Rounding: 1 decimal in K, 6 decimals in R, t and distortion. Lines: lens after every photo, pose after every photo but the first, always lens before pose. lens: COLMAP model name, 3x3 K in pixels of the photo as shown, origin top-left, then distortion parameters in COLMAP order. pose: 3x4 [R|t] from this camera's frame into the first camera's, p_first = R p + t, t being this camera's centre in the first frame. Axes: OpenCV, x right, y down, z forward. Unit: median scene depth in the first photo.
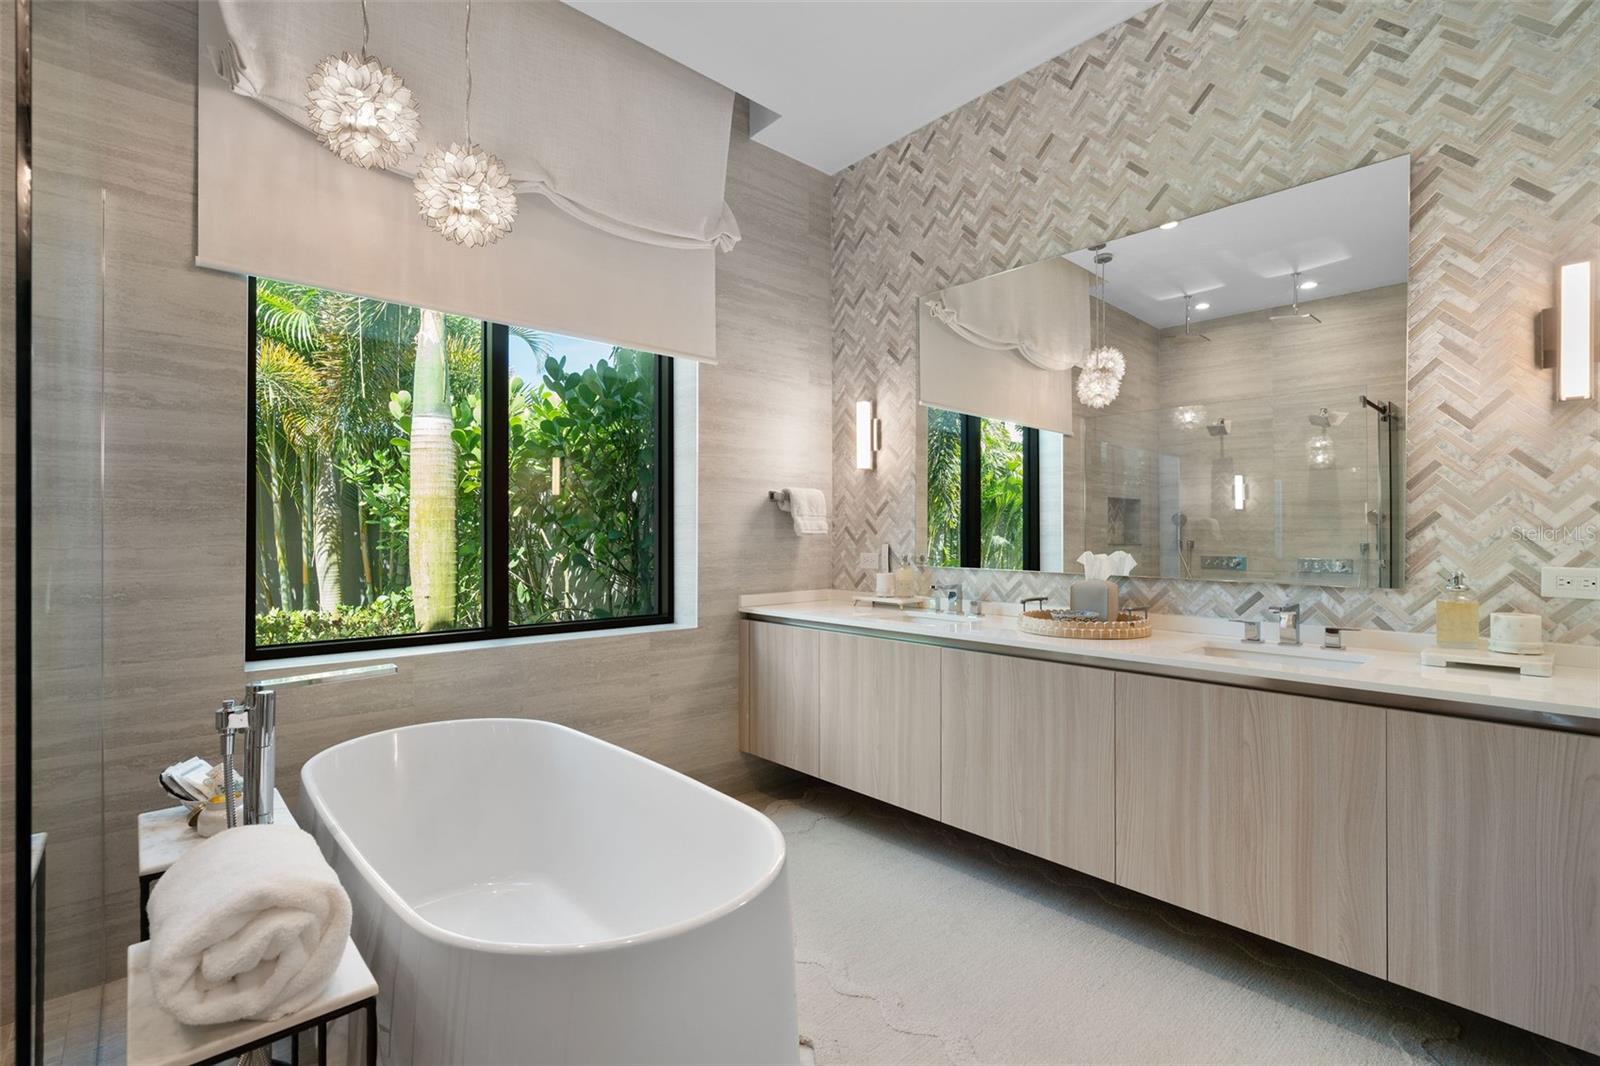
lens RADIAL K [[728.4, 0, 796.9], [0, 728.4, 540.4], [0, 0, 1]] dist [-0.021793, 0.002139]
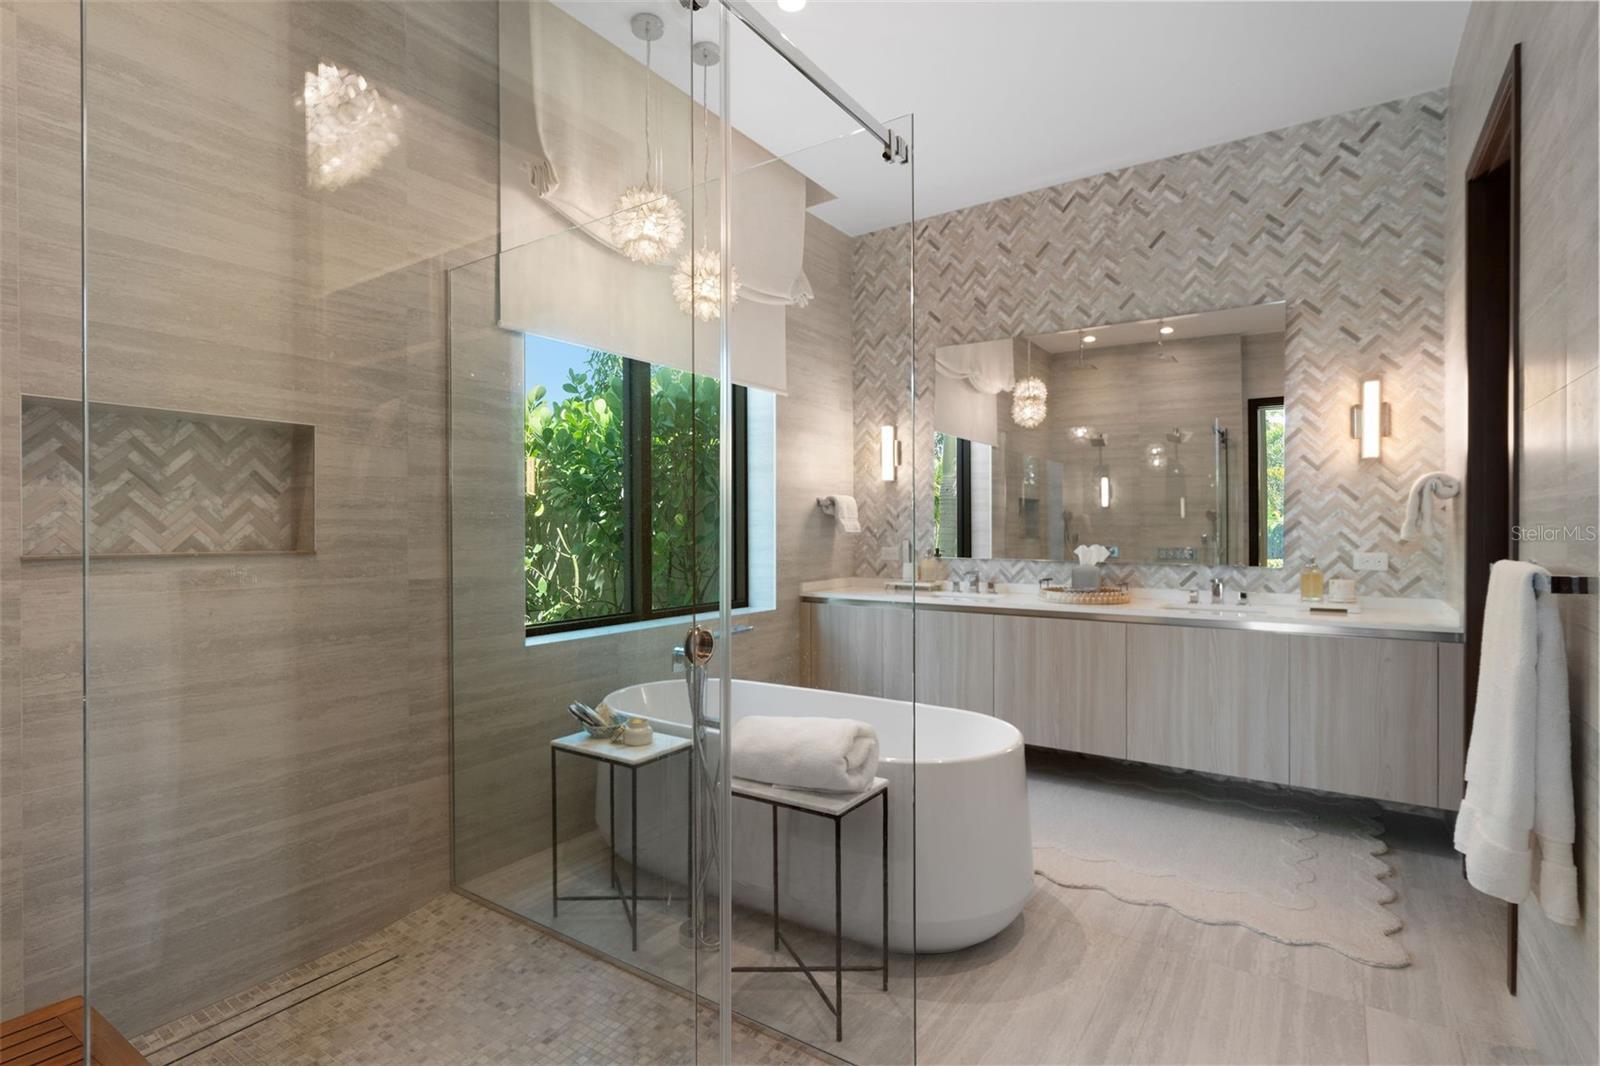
lens RADIAL K [[779.7, 0, 799.3], [0, 779.7, 535.6], [0, 0, 1]] dist [-0.022141, -0.001513]
pose [[0.972705, -0.005659, 0.231978, -0.492837], [0.004630, 0.999977, 0.004979, -0.013968], [-0.232001, -0.003769, 0.972708, -0.357800]]
